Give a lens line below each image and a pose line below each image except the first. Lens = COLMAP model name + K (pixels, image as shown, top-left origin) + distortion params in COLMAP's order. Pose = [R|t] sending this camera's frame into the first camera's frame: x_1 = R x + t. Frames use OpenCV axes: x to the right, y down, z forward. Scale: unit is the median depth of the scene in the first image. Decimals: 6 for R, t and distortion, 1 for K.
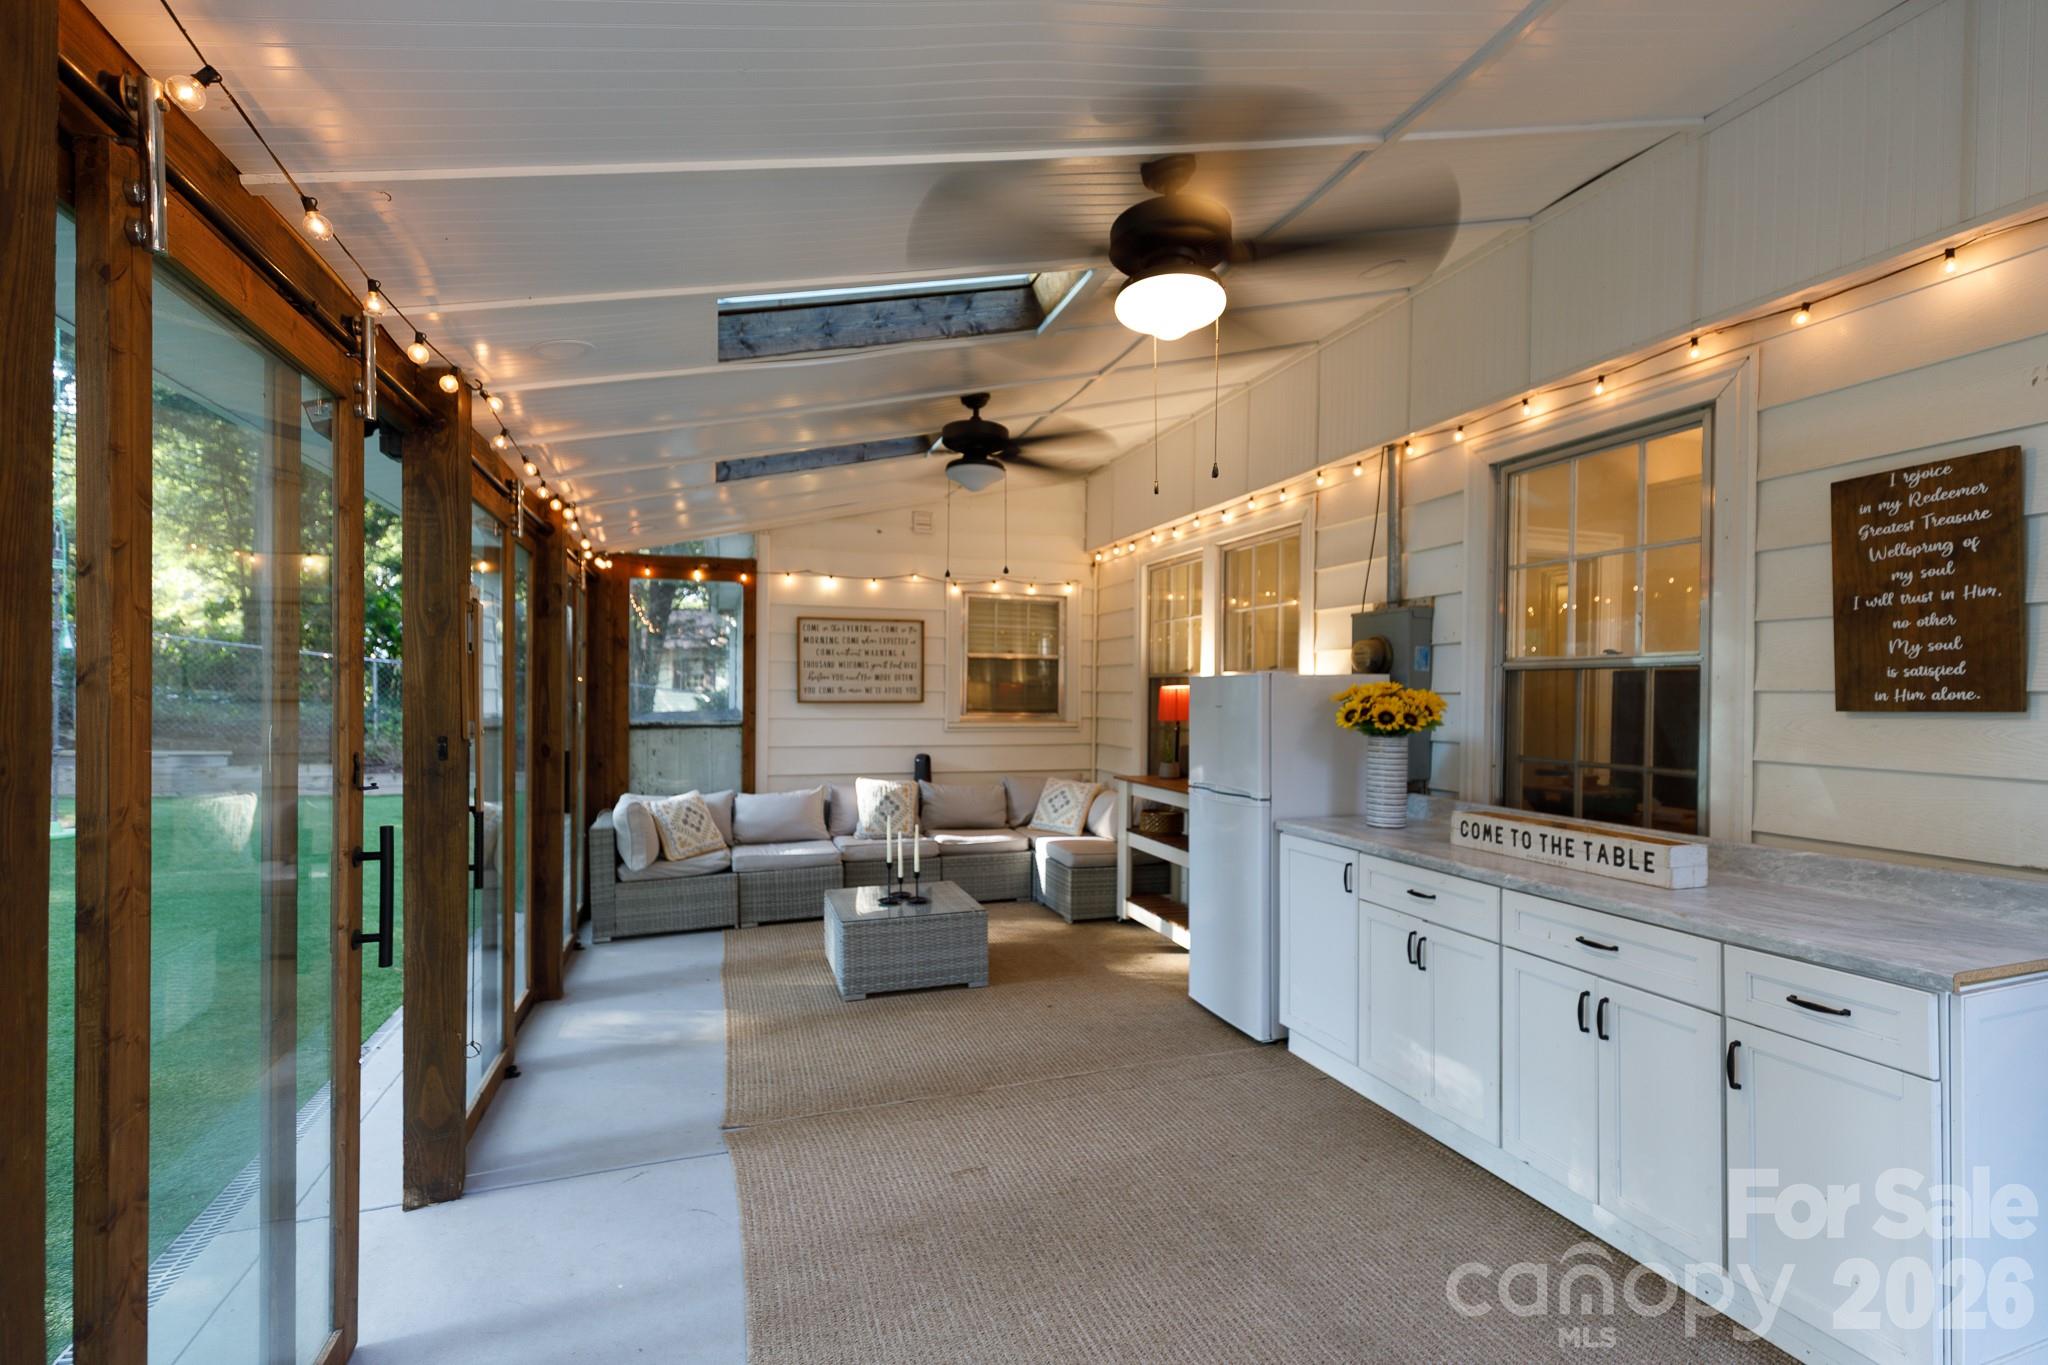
lens RADIAL K [[923.6, 0, 1023.5], [0, 923.6, 701.0], [0, 0, 1]] dist [0.000303, -0.000063]
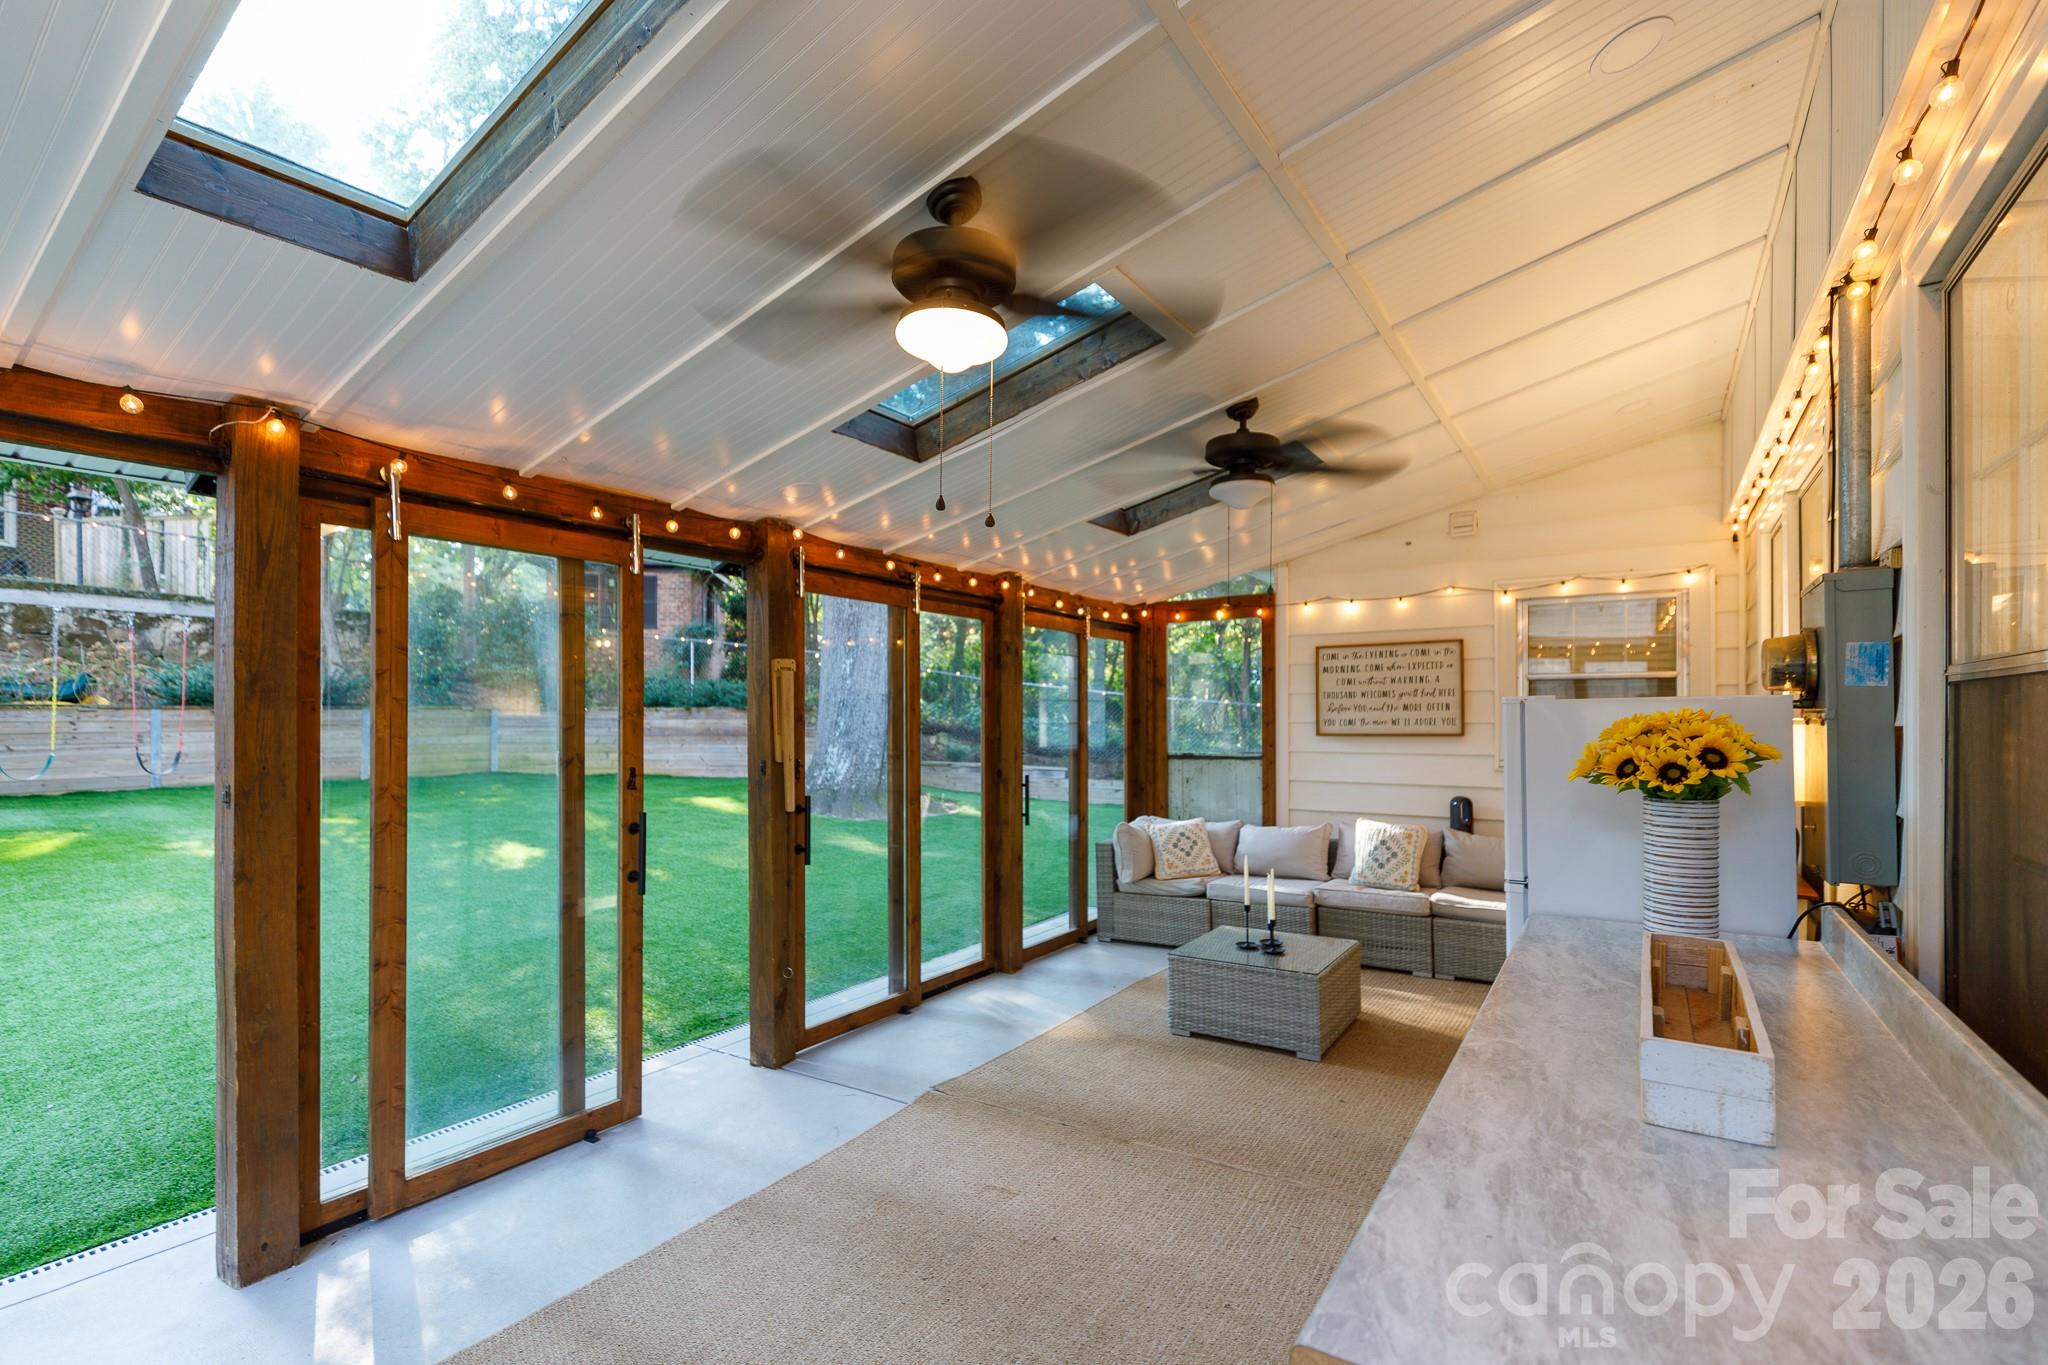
lens RADIAL K [[943.3, 0, 1024.1], [0, 943.3, 721.6], [0, 0, 1]] dist [-0.000806, -0.000147]
pose [[0.609637, -0.005586, -0.792661, 0.361075], [0.000318, 0.999977, -0.006802, -0.006341], [0.792680, 0.003895, 0.609625, 0.164745]]
